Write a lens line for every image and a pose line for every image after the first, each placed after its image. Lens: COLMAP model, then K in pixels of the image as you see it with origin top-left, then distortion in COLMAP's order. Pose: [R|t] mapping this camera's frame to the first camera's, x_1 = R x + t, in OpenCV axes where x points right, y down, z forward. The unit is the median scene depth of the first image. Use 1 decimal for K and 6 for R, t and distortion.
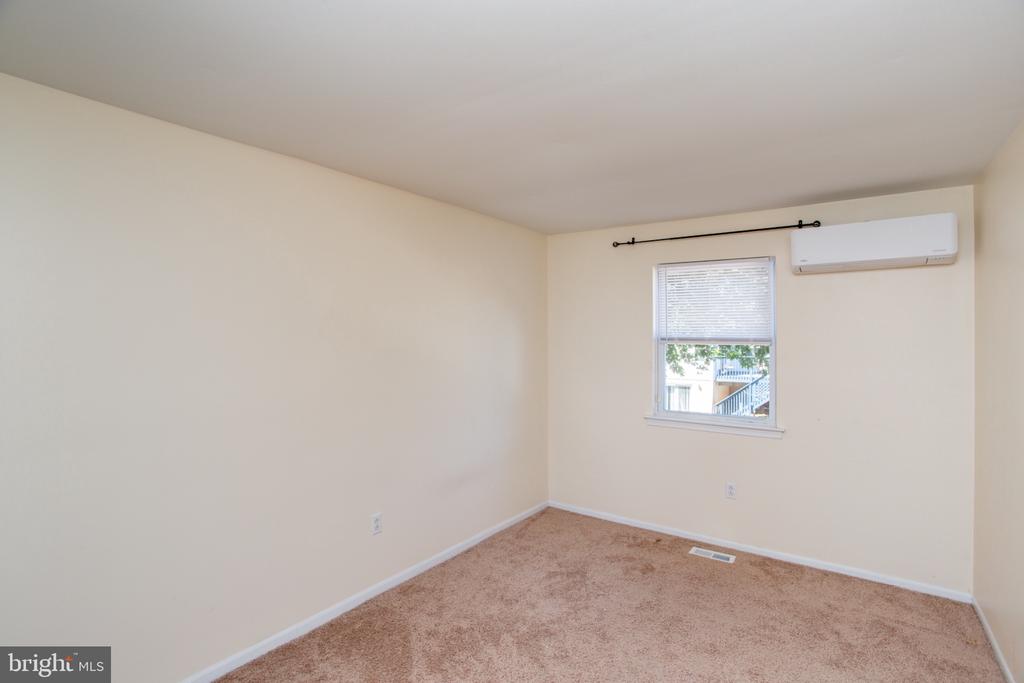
lens RADIAL K [[505.2, 0, 513.6], [0, 505.2, 339.2], [0, 0, 1]] dist [-0.001099, 0.002005]
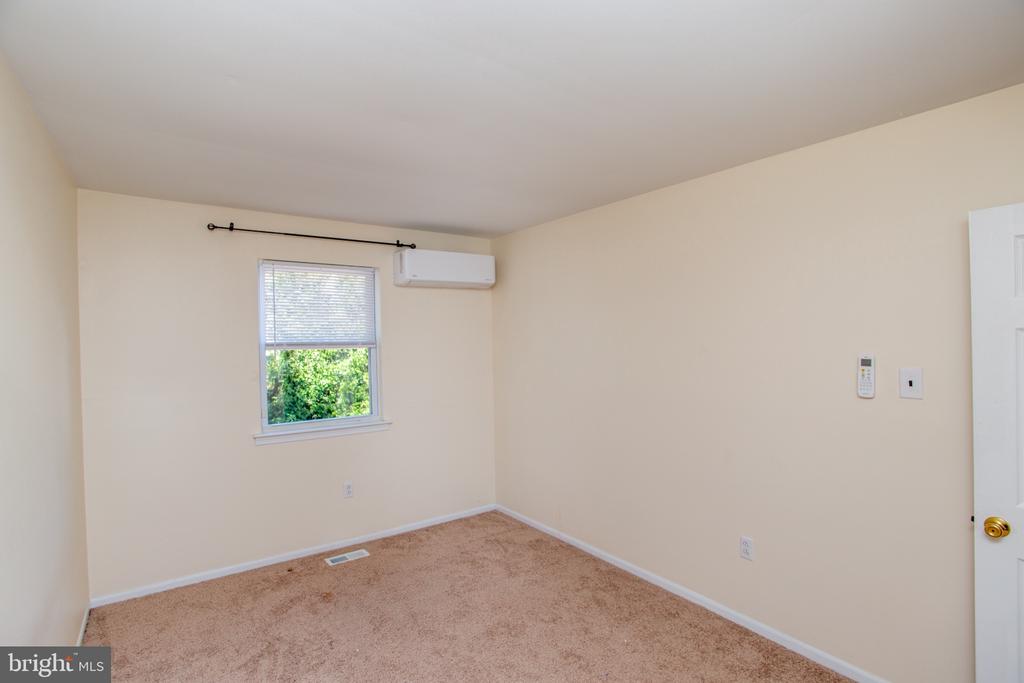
lens RADIAL K [[505.2, 0, 513.6], [0, 505.2, 339.2], [0, 0, 1]] dist [-0.001099, 0.002005]
pose [[0.349972, -0.018074, 0.936586, -0.419672], [0.022160, 0.999694, 0.011011, -0.011860], [-0.936498, 0.016902, 0.350265, 0.321208]]
